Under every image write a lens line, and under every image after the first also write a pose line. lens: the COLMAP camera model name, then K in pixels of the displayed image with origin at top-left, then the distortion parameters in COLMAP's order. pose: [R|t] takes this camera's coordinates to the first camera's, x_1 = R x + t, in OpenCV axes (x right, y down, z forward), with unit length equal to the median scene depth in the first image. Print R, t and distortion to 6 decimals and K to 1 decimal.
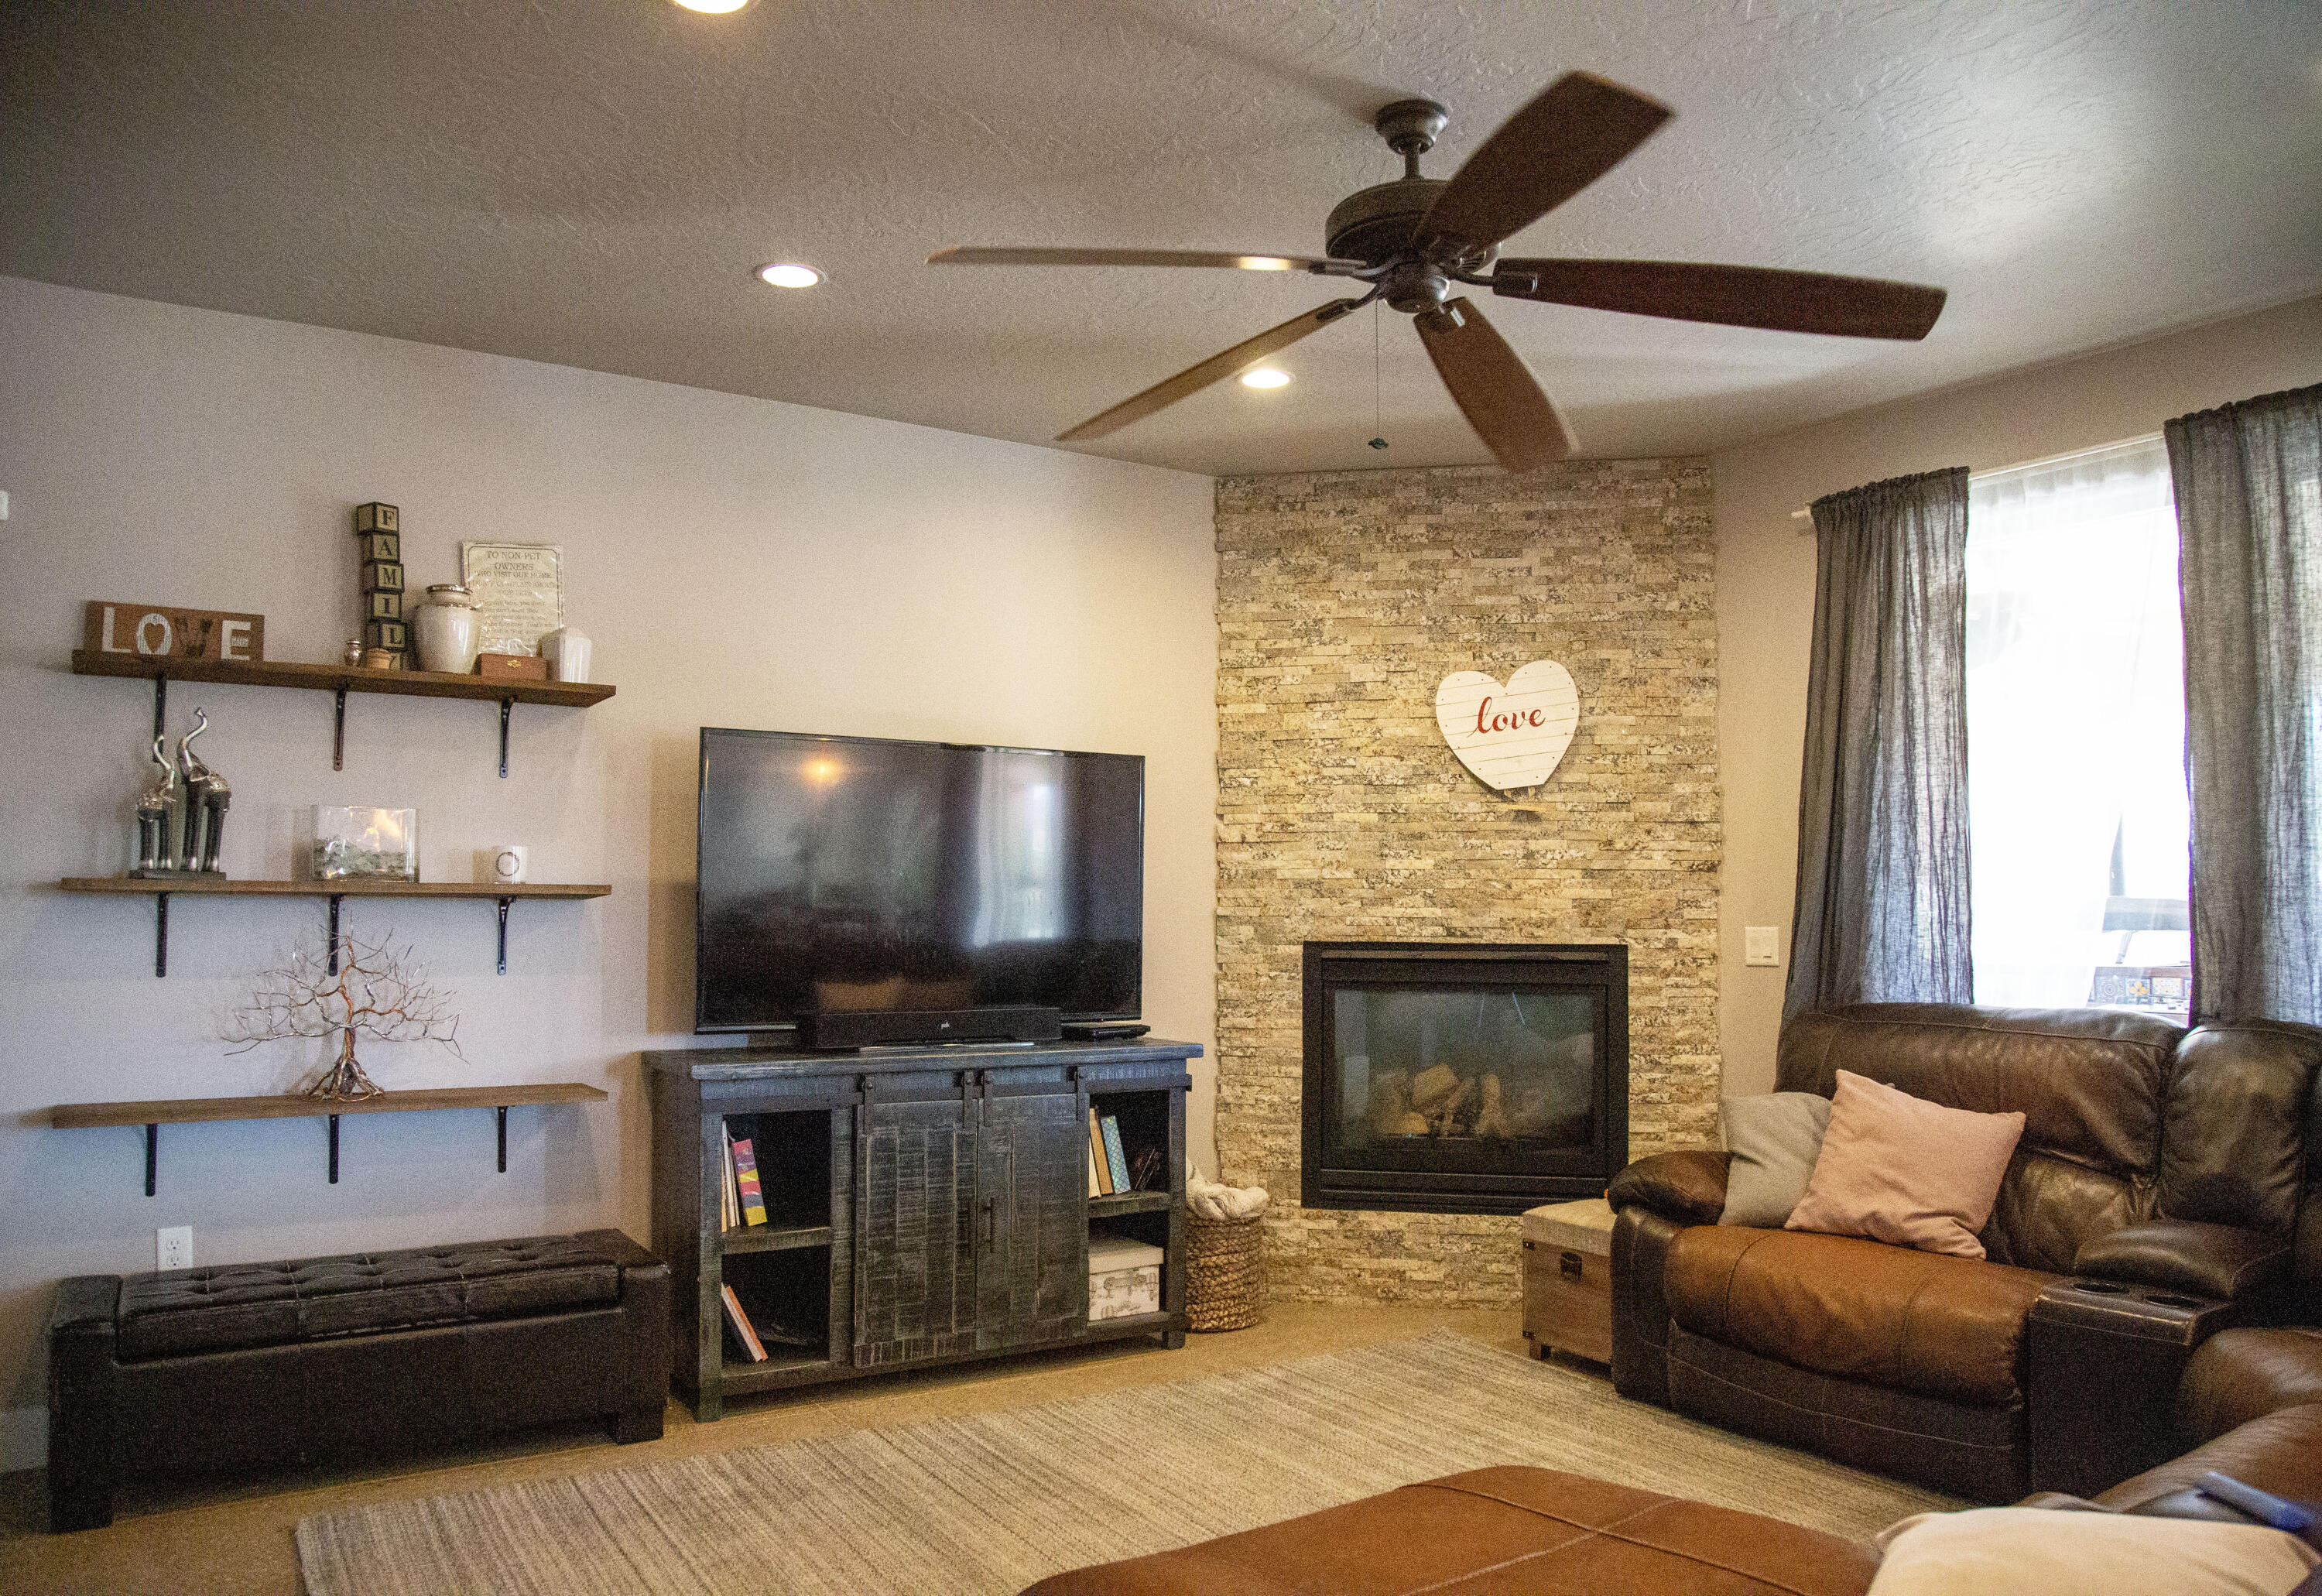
lens RADIAL K [[1628.5, 0, 1141.0], [0, 1628.5, 806.8], [0, 0, 1]] dist [-0.107849, 0.040024]
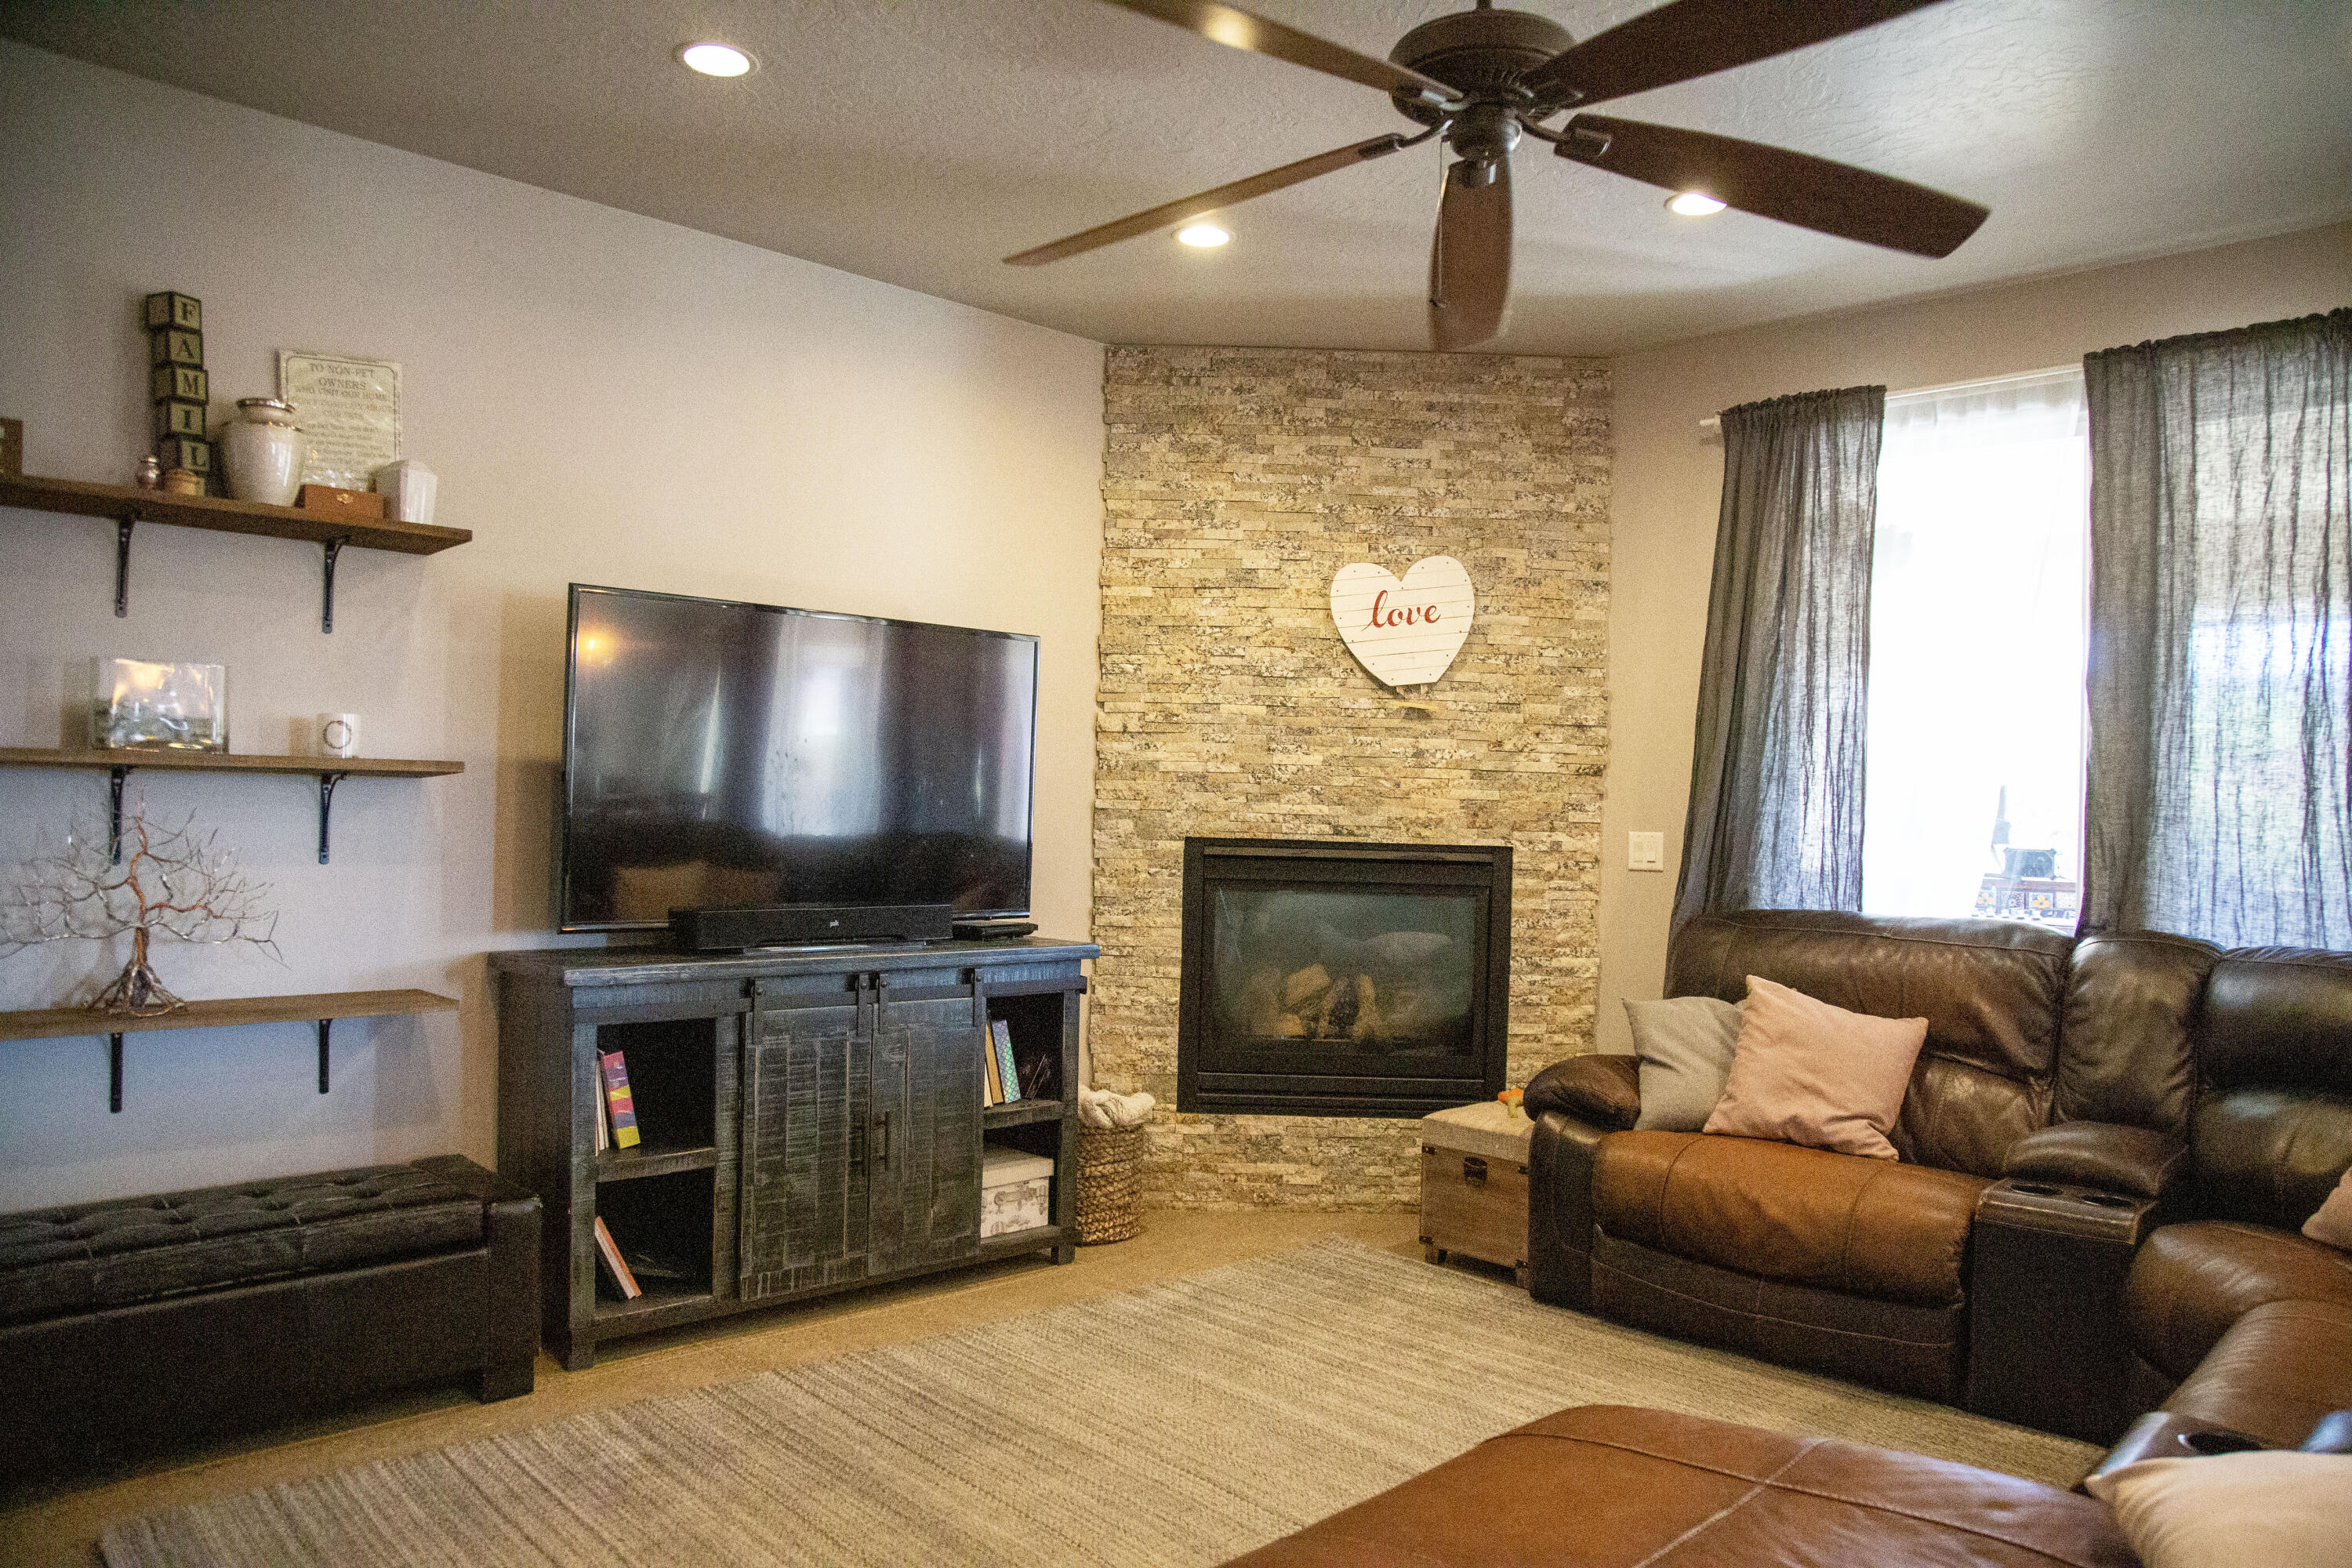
lens RADIAL K [[1602.1, 0, 1192.1], [0, 1602.1, 791.3], [0, 0, 1]] dist [-0.113471, 0.053377]
pose [[0.978738, 0.021683, 0.203967, -0.108847], [-0.033255, 0.998015, 0.053480, 0.006095], [-0.202403, -0.059125, 0.977516, 0.091975]]
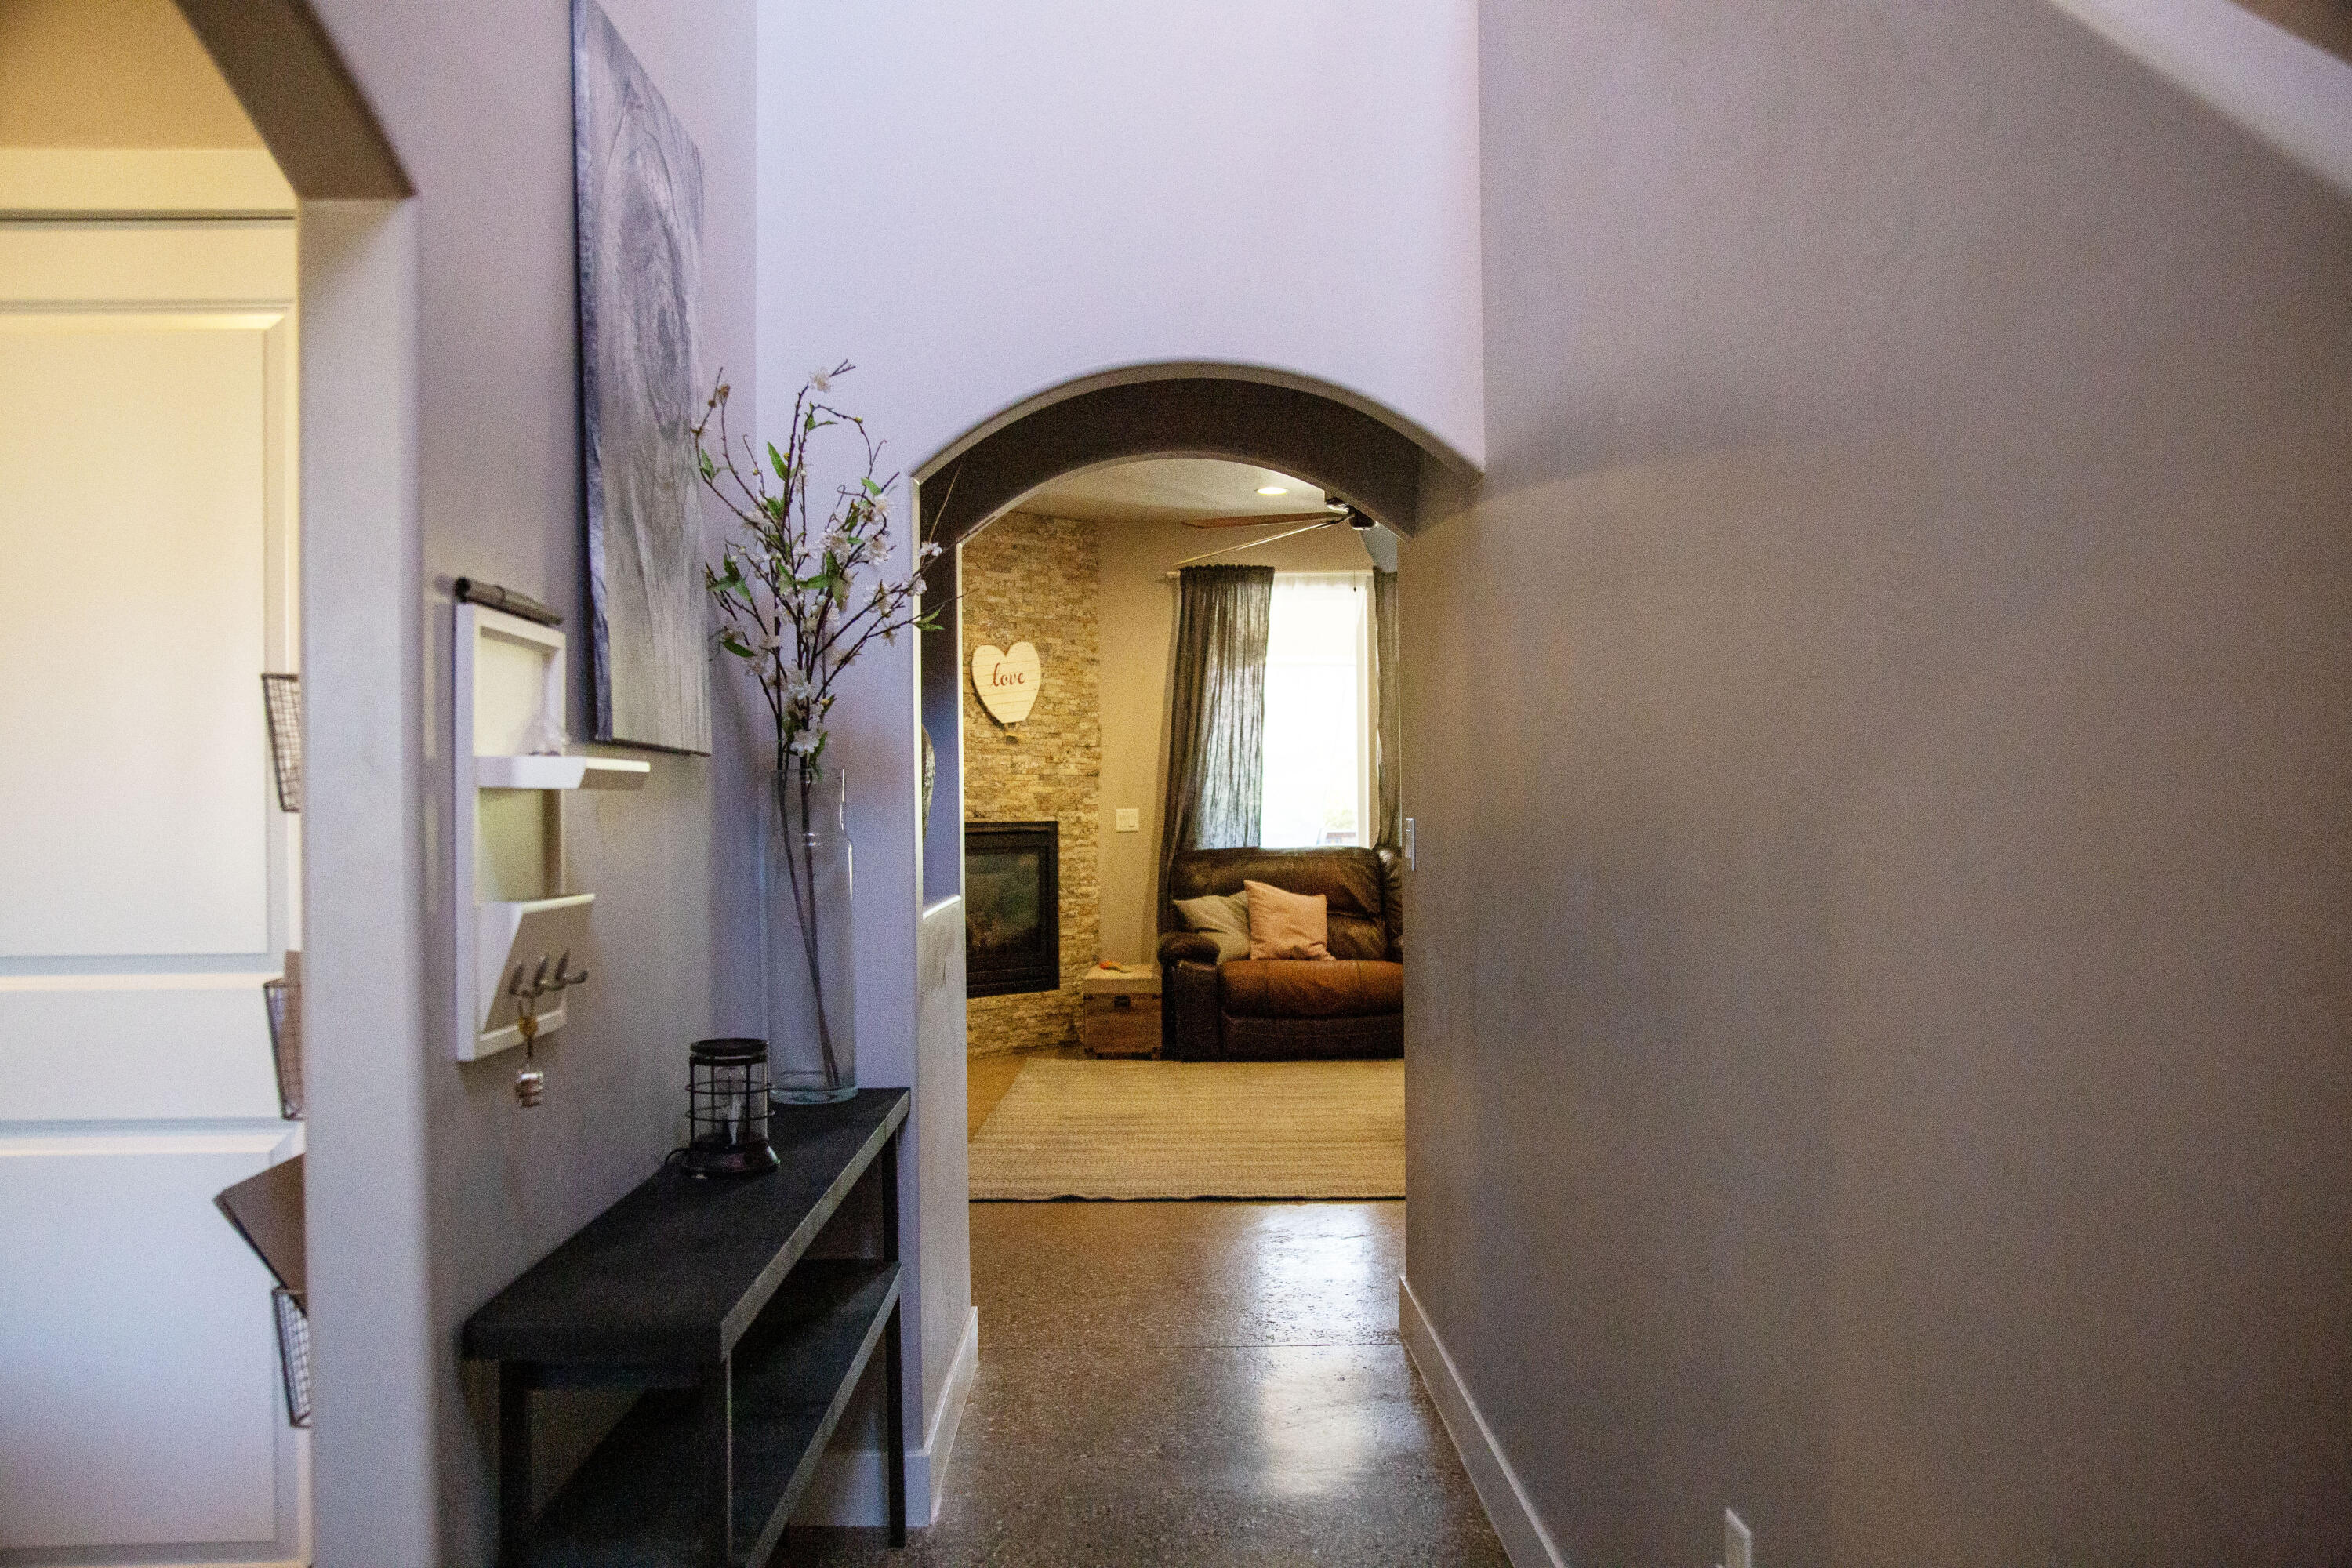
lens RADIAL K [[1904.5, 0, 1178.6], [0, 1904.5, 794.8], [0, 0, 1]] dist [-0.059947, 0.077847]
pose [[0.528588, -0.008327, 0.848838, -1.468870], [-0.039573, 0.998623, 0.034439, -0.013623], [-0.847956, -0.051795, 0.527530, -0.132954]]
